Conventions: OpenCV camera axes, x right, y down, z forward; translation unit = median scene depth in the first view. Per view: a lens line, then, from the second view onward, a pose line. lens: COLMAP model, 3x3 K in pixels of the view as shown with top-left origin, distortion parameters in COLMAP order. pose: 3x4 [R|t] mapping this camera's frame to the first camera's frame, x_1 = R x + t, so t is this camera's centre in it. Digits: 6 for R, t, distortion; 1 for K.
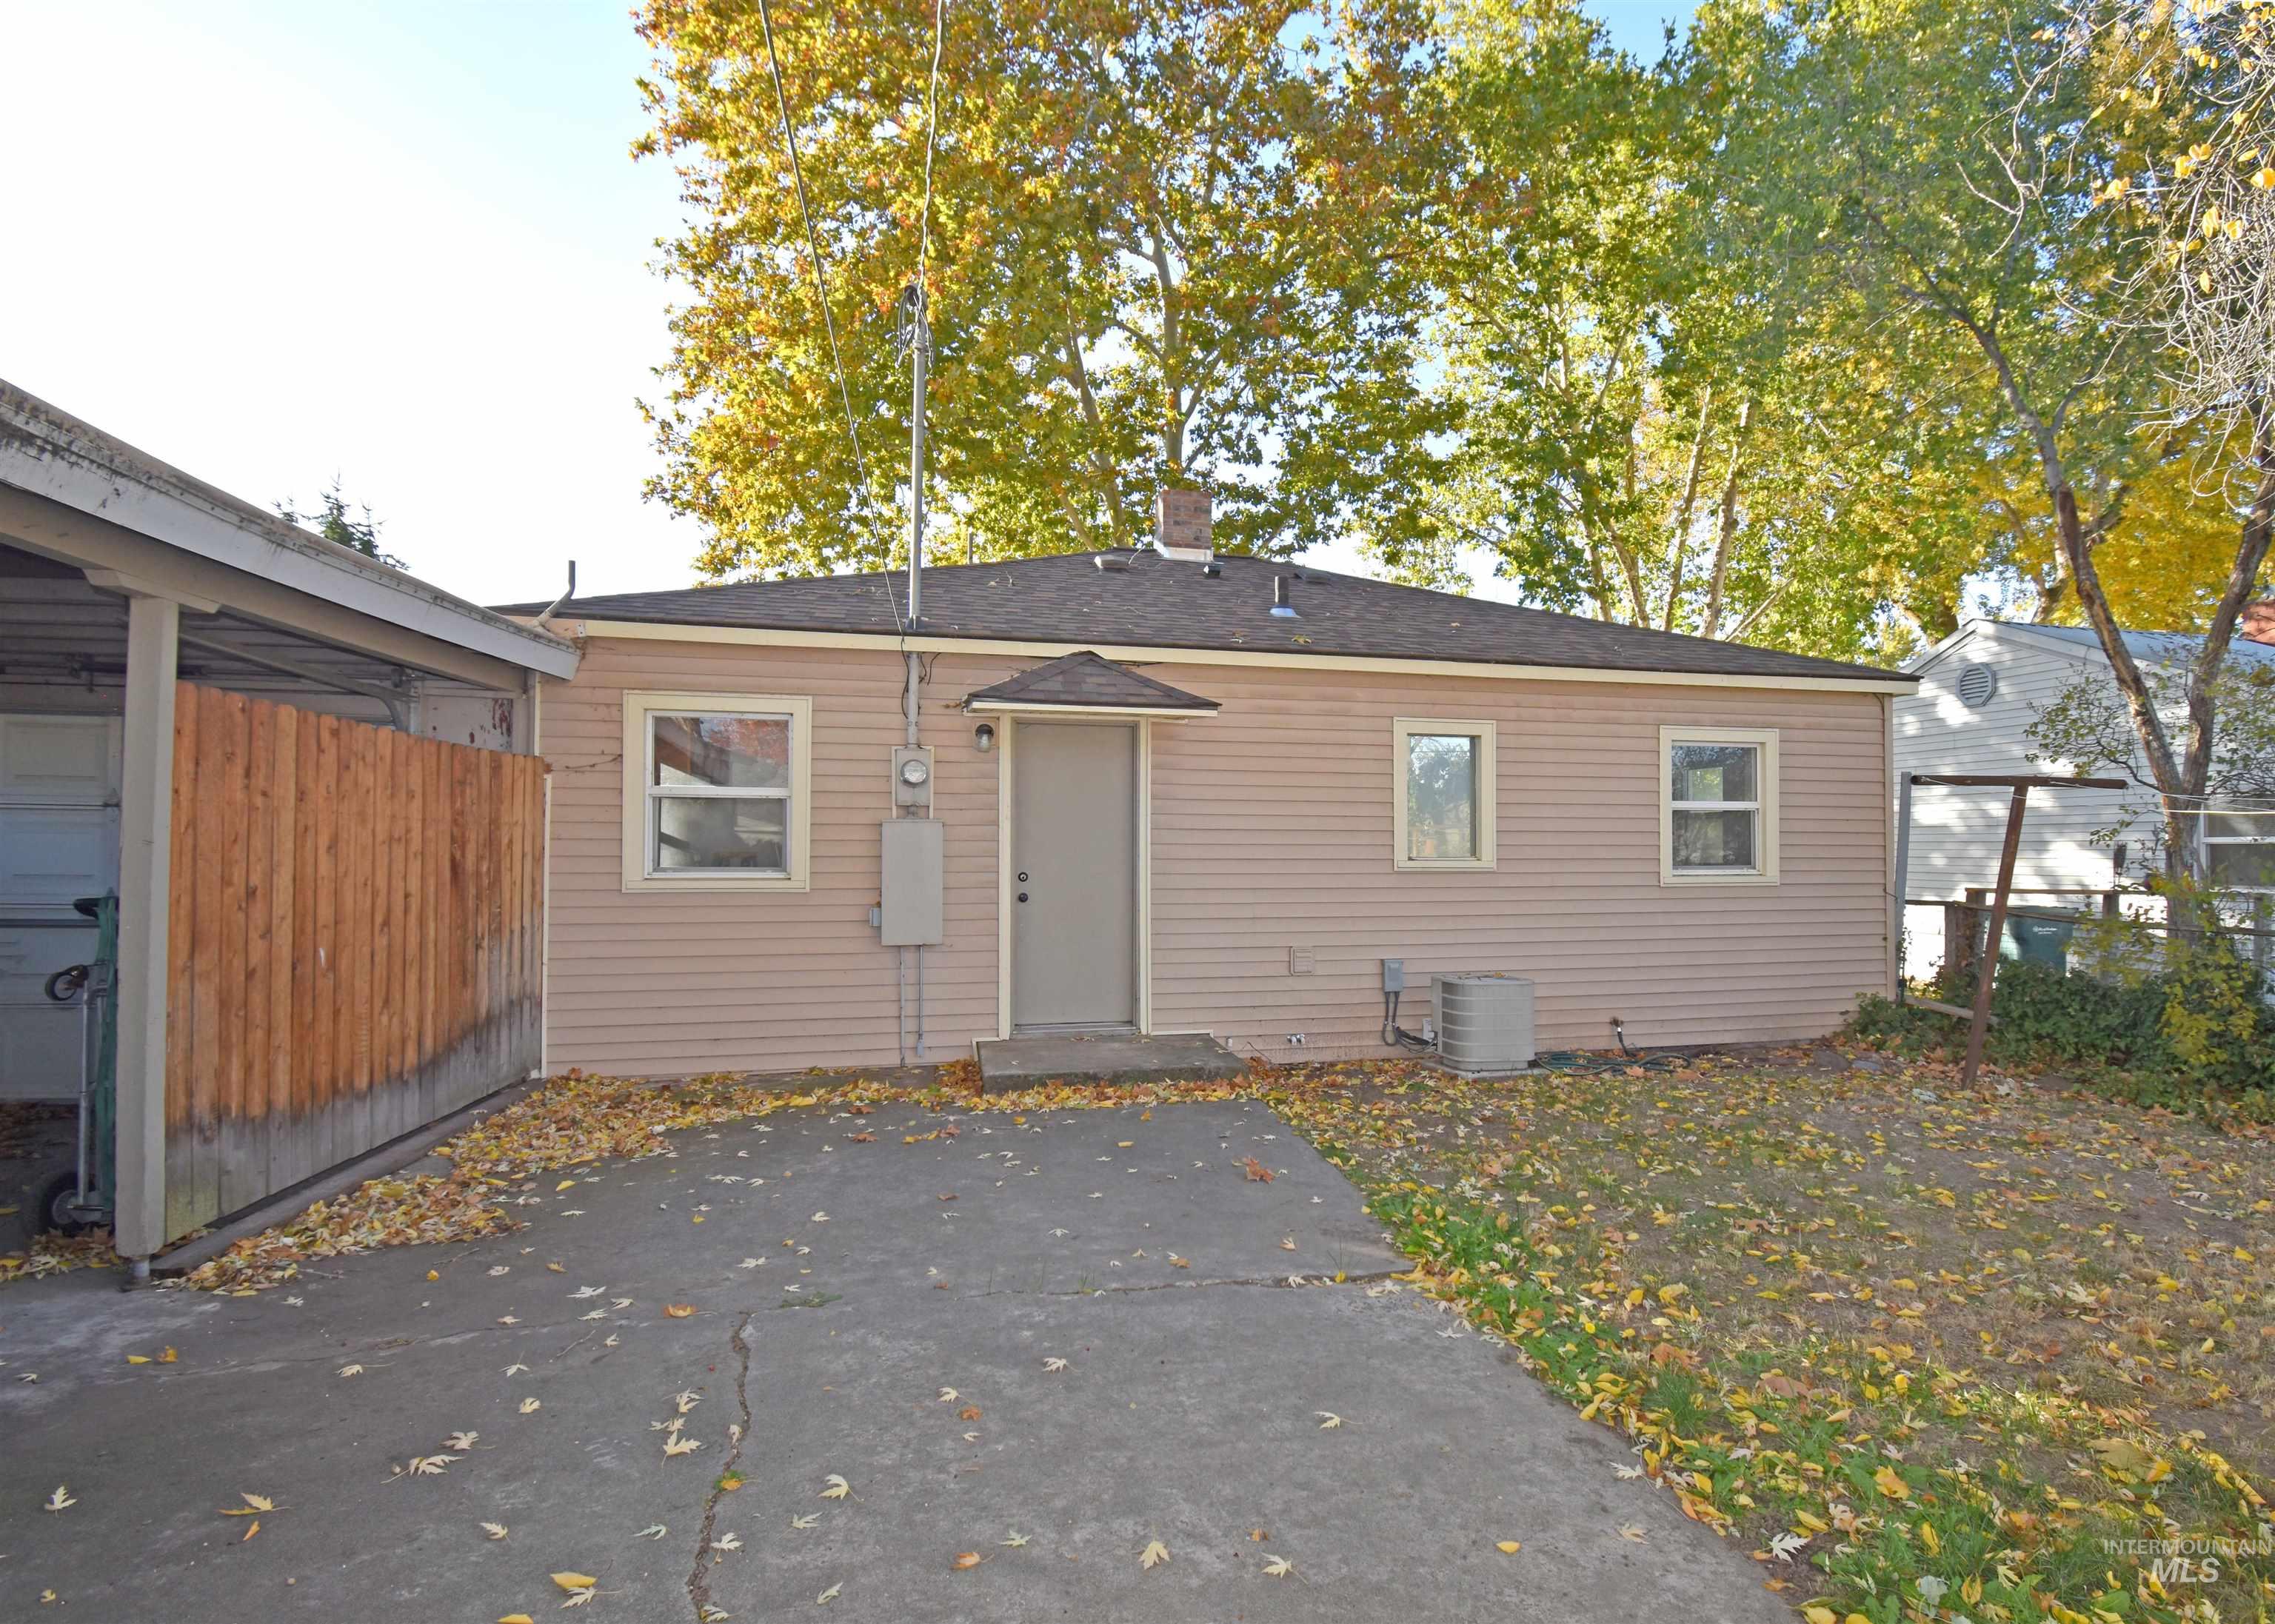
lens RADIAL K [[1003.6, 0, 1137.5], [0, 1003.6, 812.0], [0, 0, 1]] dist [0.000065, 0.000018]
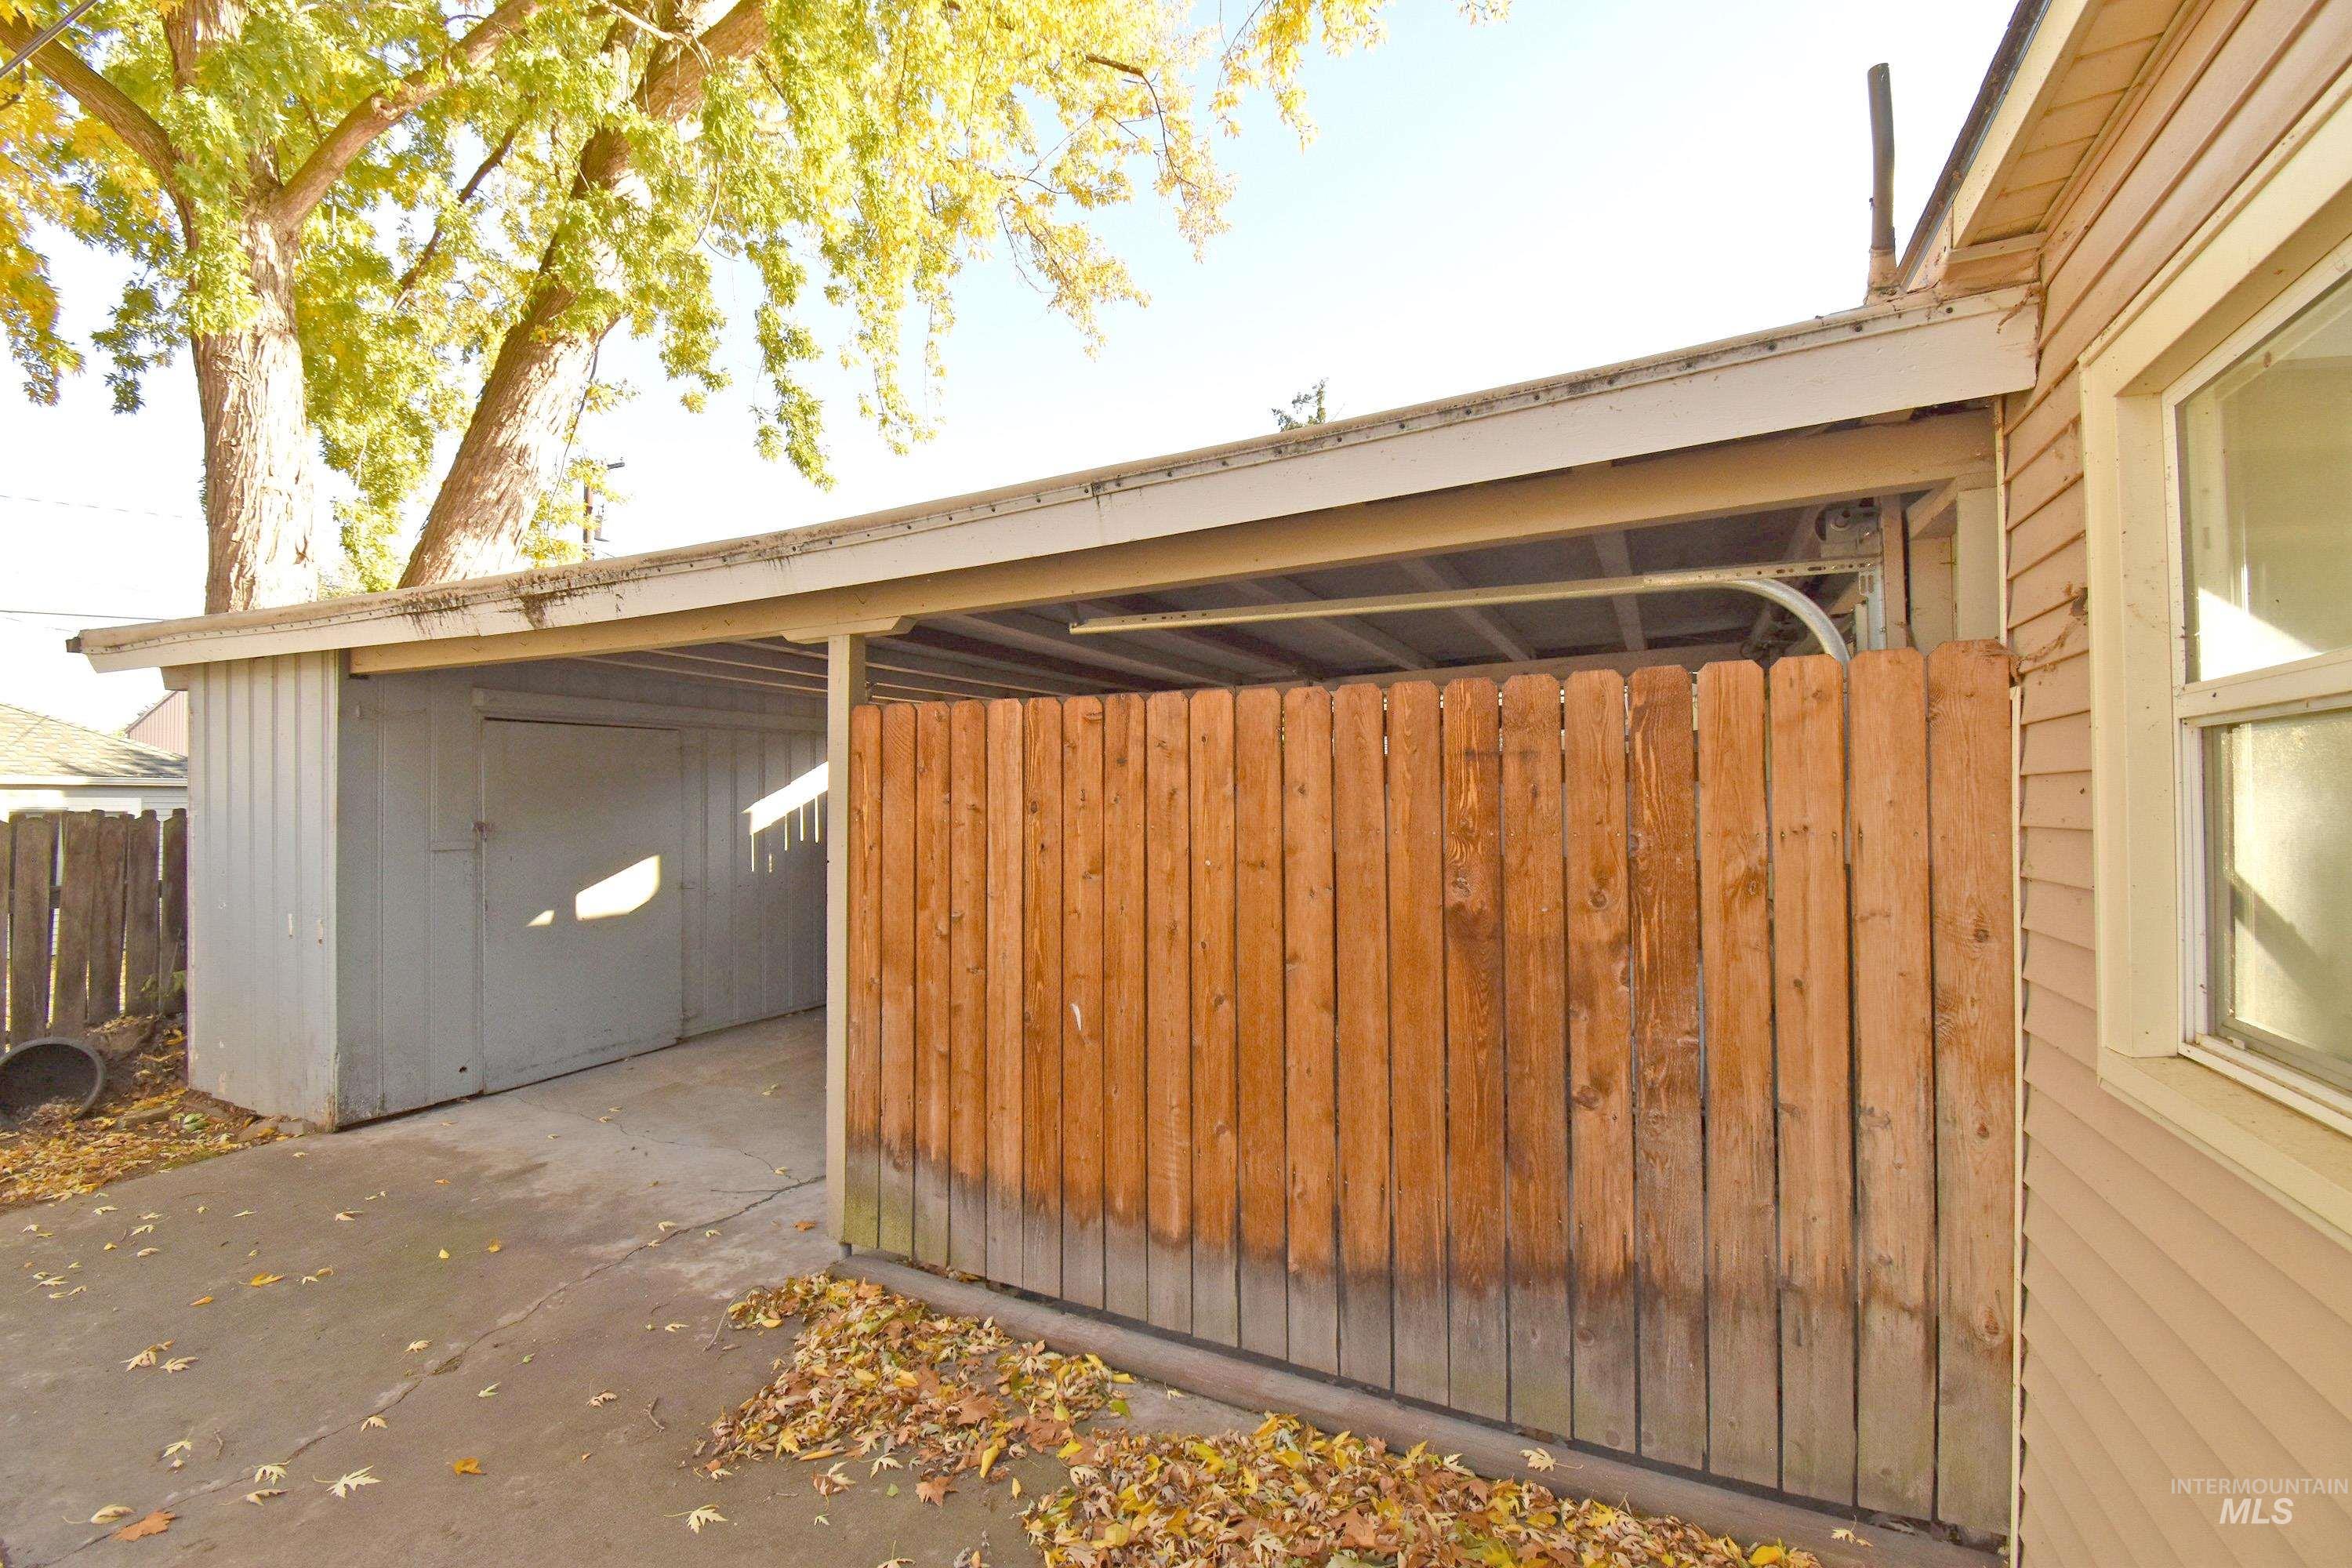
lens RADIAL K [[1042.3, 0, 1176.0], [0, 1042.3, 784.0], [0, 0, 1]] dist [0.001508, 0.000071]
pose [[-0.586730, -0.018726, -0.809566, -0.156776], [0.027327, 0.998705, -0.042906, 0.003234], [0.809322, -0.047298, -0.585458, 1.121431]]
